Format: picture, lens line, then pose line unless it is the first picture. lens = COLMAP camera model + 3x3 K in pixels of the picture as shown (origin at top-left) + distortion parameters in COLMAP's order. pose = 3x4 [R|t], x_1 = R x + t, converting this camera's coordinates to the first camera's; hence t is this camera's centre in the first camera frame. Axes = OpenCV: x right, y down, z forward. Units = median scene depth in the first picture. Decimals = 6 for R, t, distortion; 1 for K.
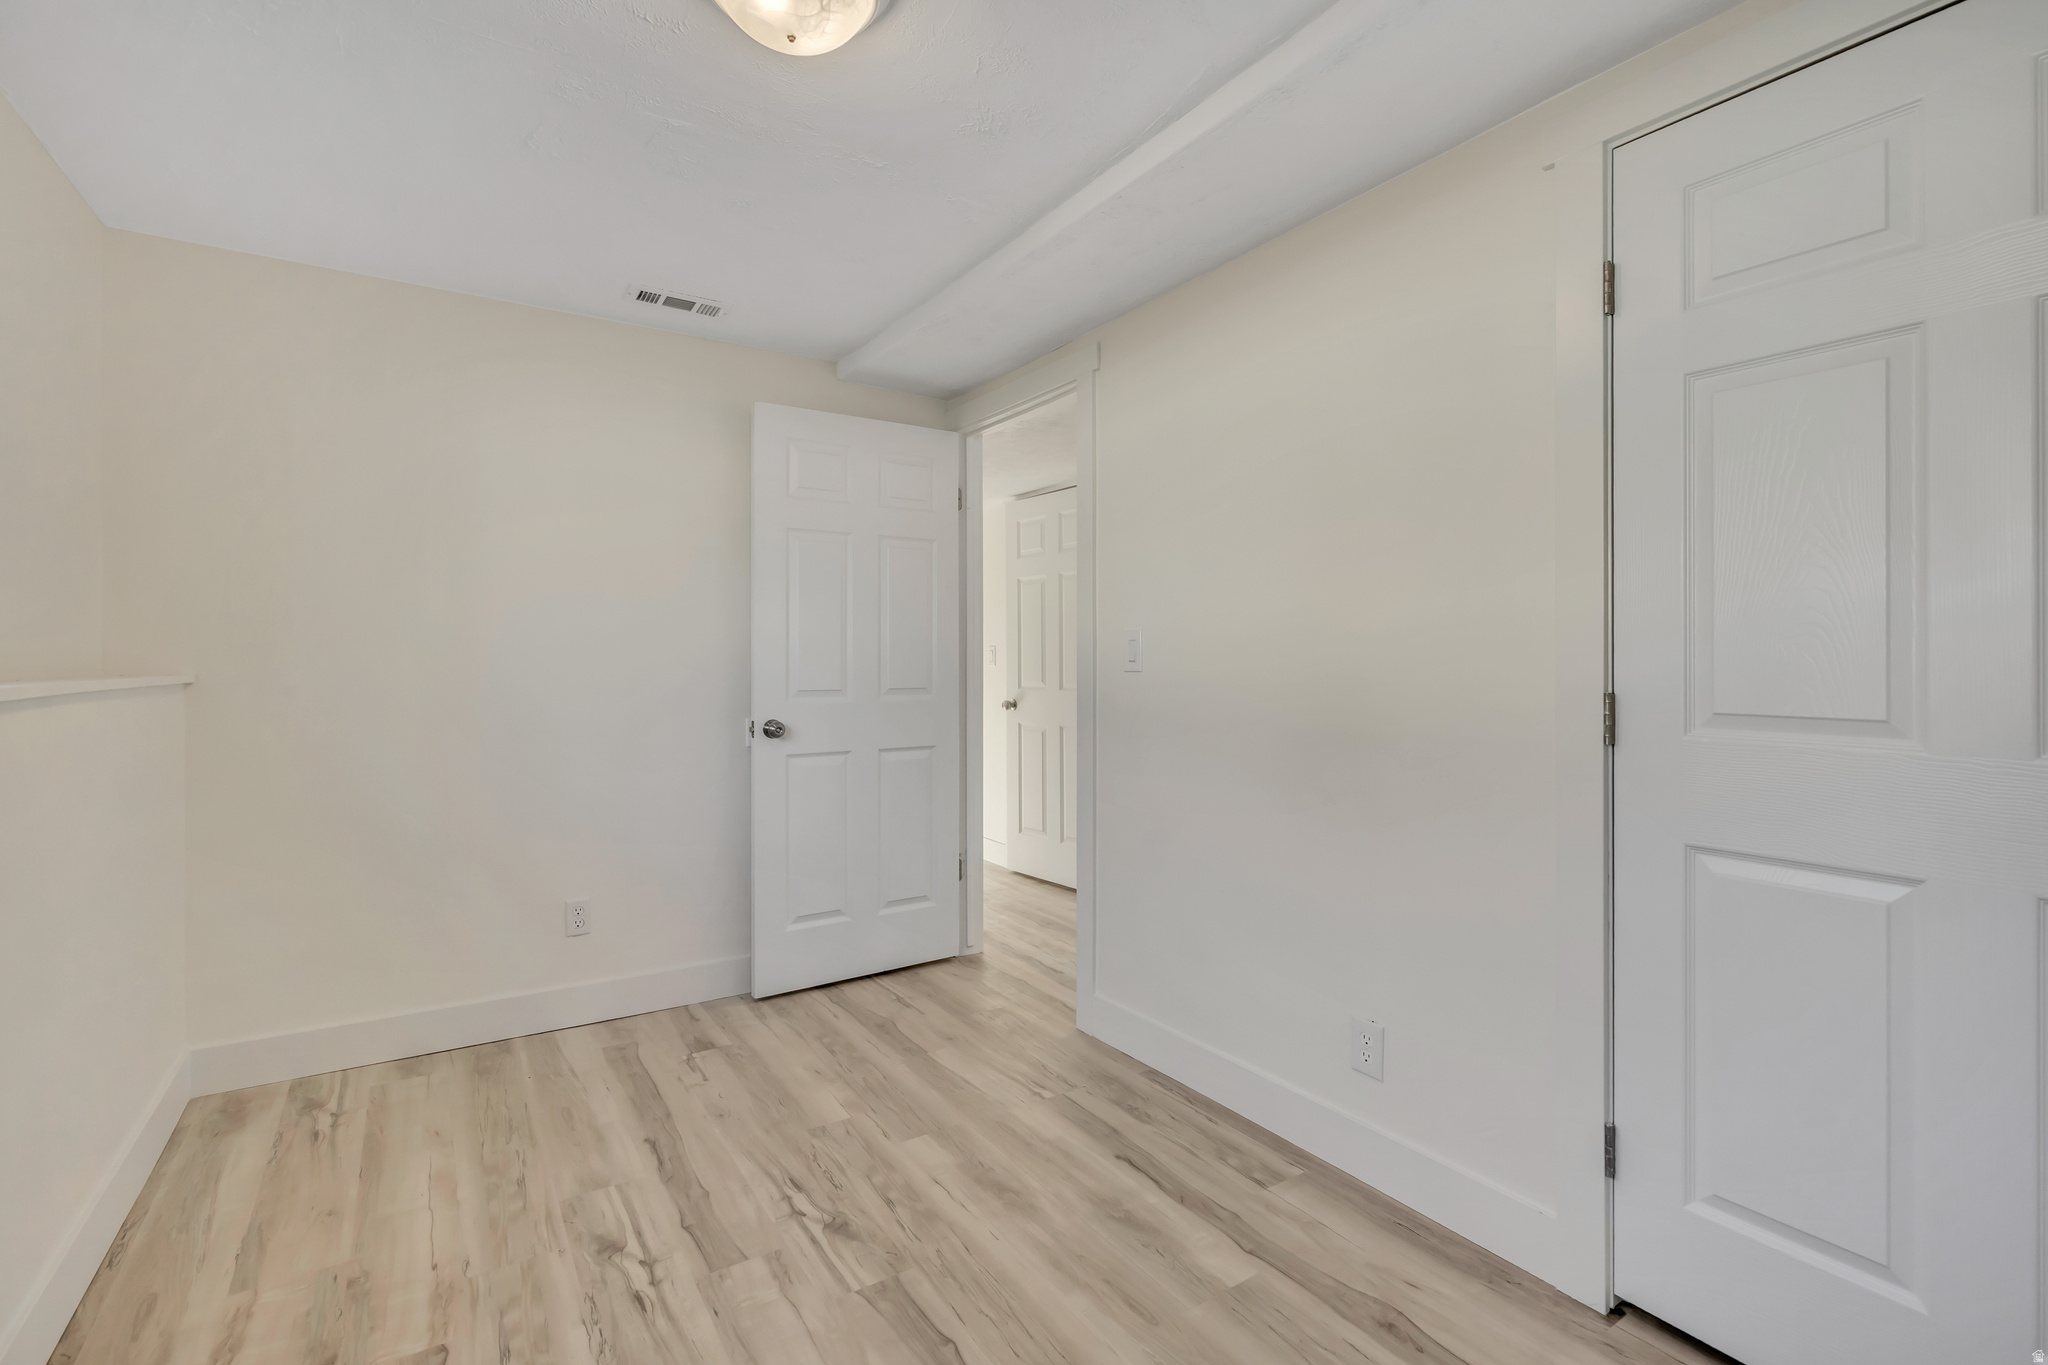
lens RADIAL K [[913.5, 0, 1014.3], [0, 913.5, 676.5], [0, 0, 1]] dist [-0.000716, -0.000267]
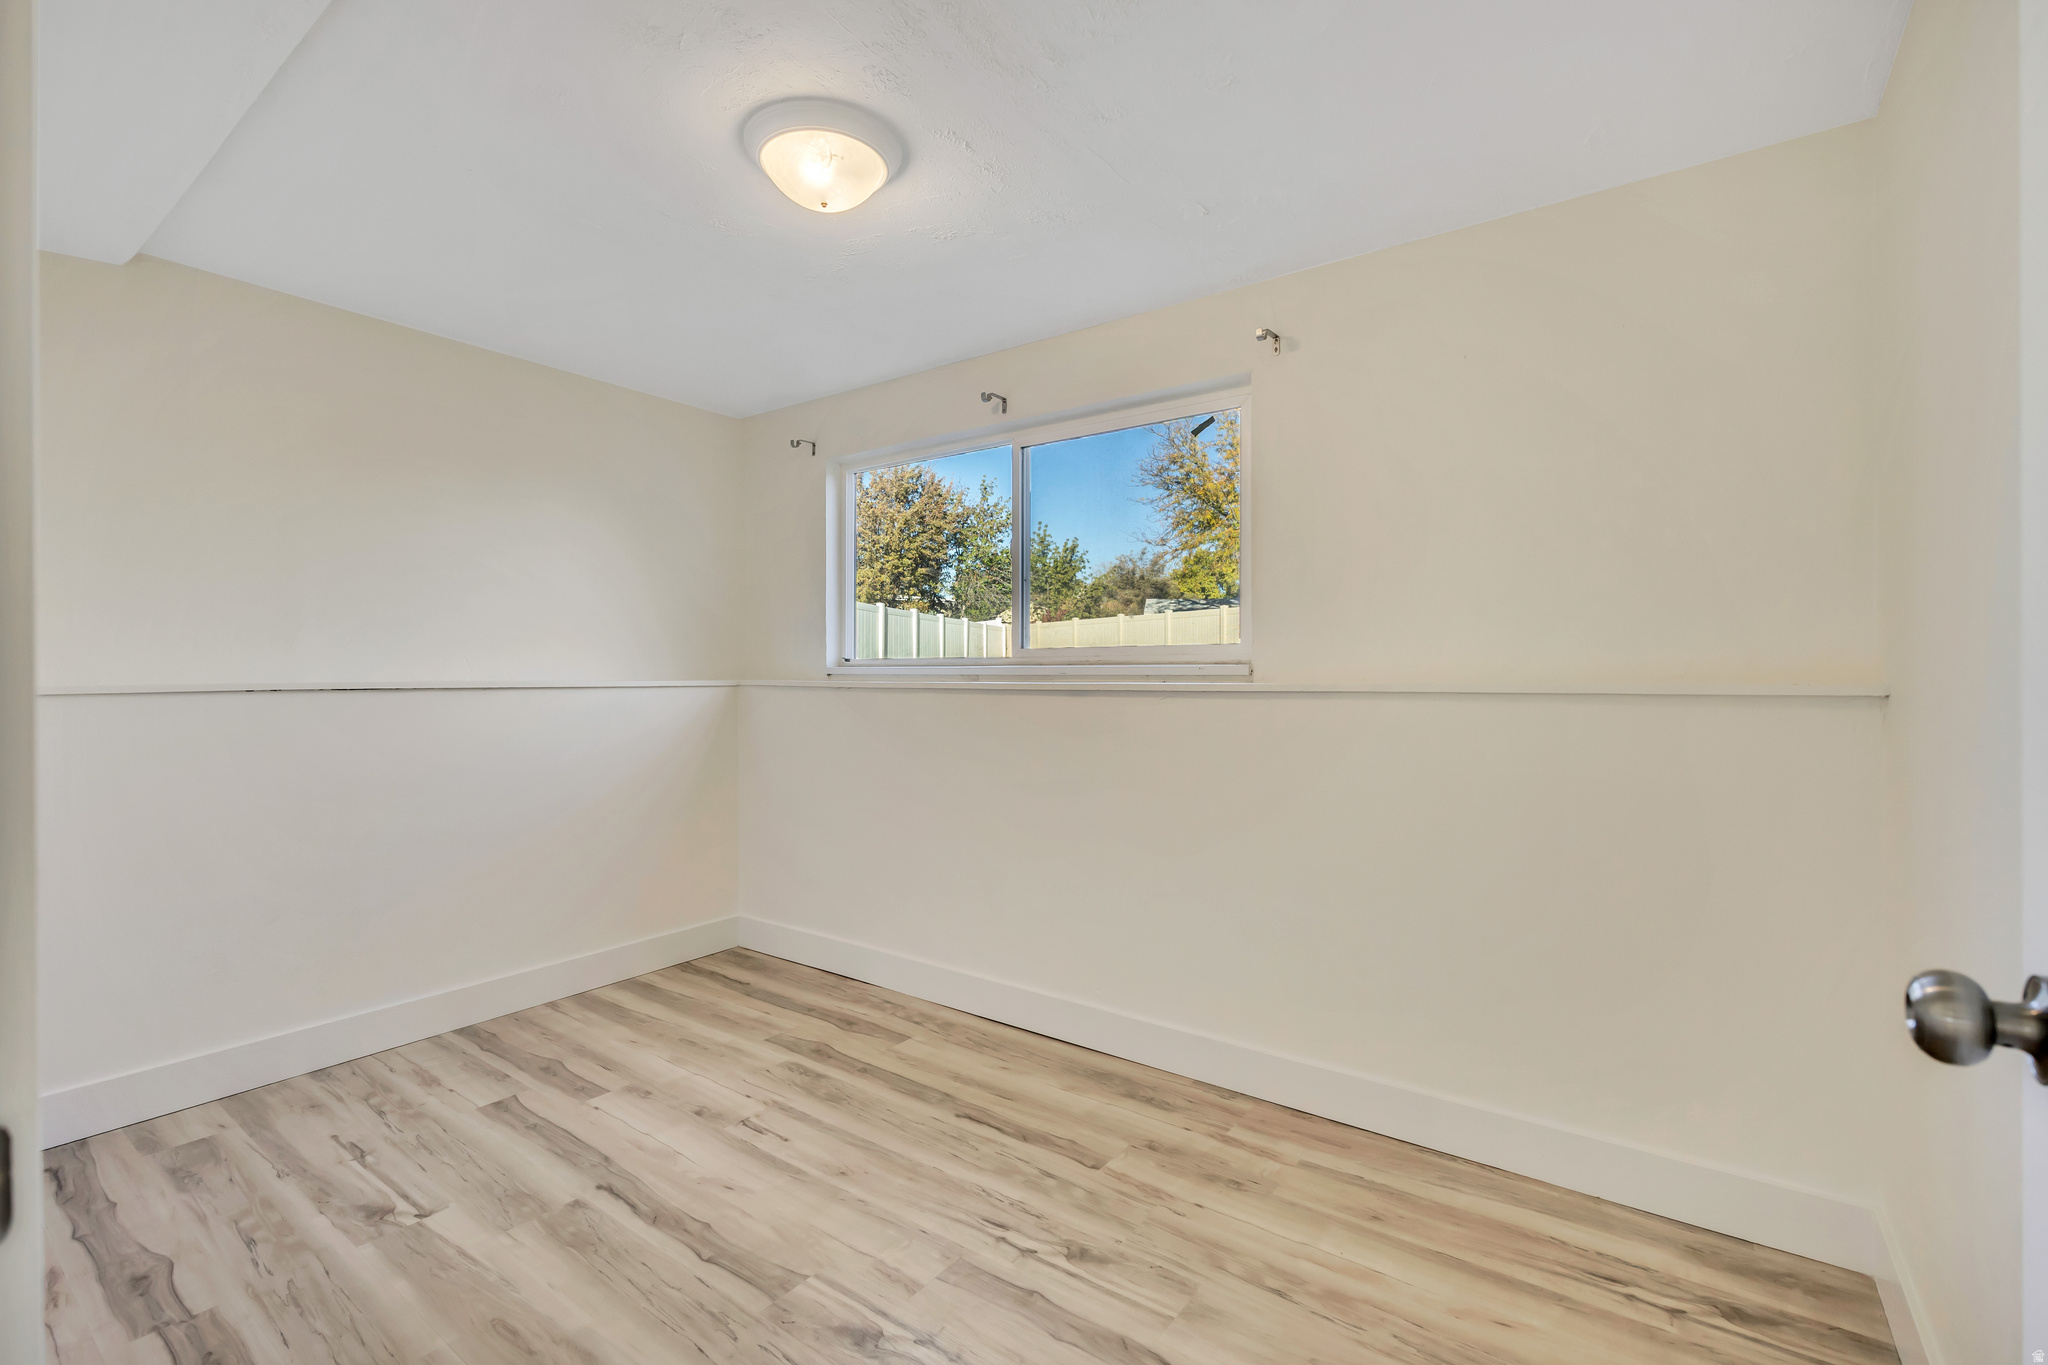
lens RADIAL K [[913.5, 0, 1014.3], [0, 913.5, 676.5], [0, 0, 1]] dist [-0.000716, -0.000267]
pose [[-0.938354, 0.000615, -0.345675, -0.033581], [-0.004983, 0.999870, 0.015306, -0.020710], [0.345640, 0.016085, -0.938229, 1.977069]]
